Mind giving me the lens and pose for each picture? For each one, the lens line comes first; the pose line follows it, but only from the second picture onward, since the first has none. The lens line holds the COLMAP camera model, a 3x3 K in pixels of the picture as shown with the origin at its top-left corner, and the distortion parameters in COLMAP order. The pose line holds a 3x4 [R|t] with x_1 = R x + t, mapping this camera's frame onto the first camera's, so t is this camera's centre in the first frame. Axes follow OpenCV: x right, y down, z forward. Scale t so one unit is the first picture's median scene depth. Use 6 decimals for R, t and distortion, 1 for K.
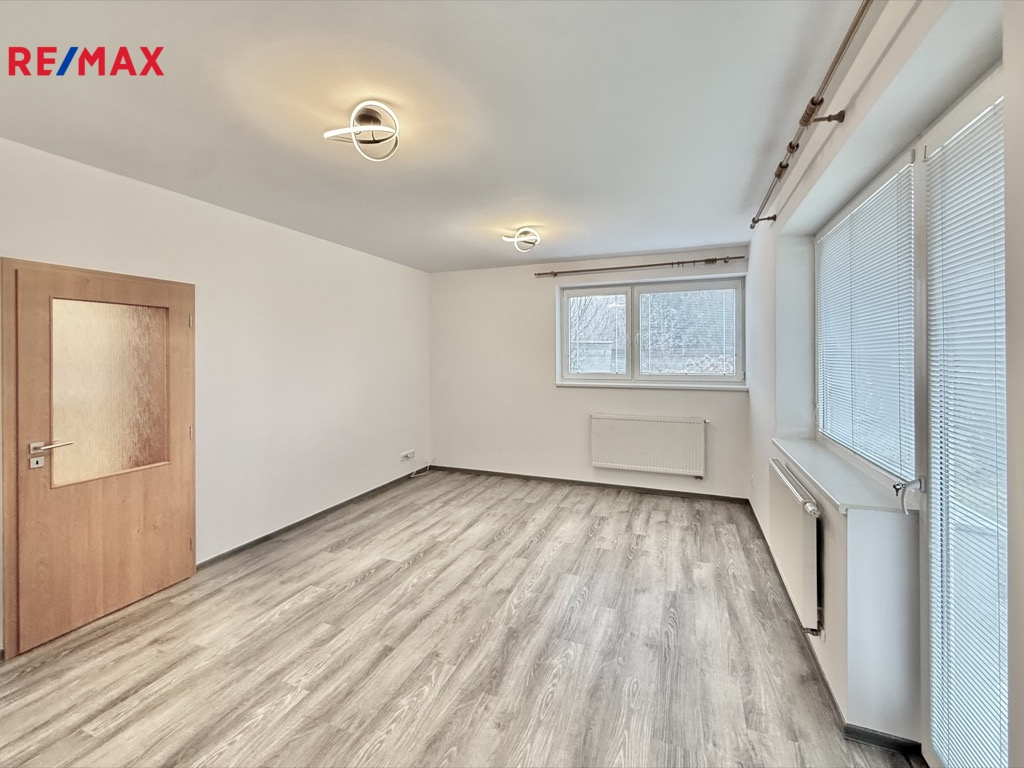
lens RADIAL K [[439.8, 0, 516.3], [0, 439.8, 354.5], [0, 0, 1]] dist [-0.004667, -0.000428]
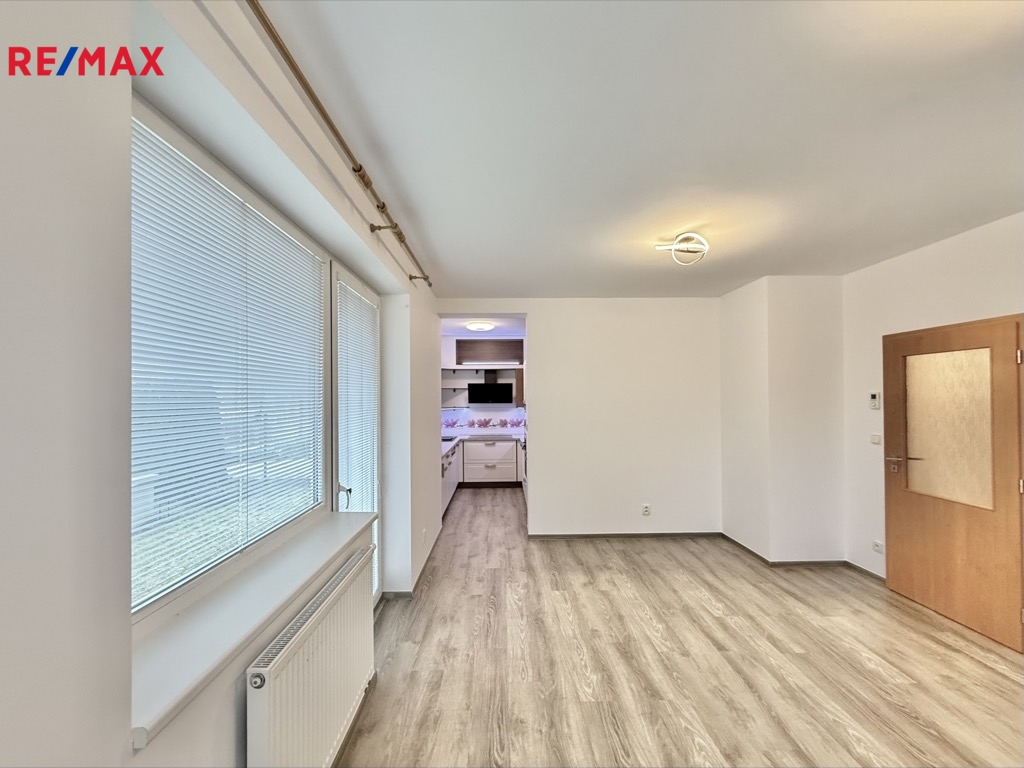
lens RADIAL K [[409.6, 0, 517.6], [0, 409.6, 390.3], [0, 0, 1]] dist [-0.001523, 0.000281]
pose [[-0.917358, 0.004232, -0.398040, 0.509015], [0.011112, 0.999826, -0.014980, -0.009171], [0.397907, -0.018165, -0.917246, 1.420264]]
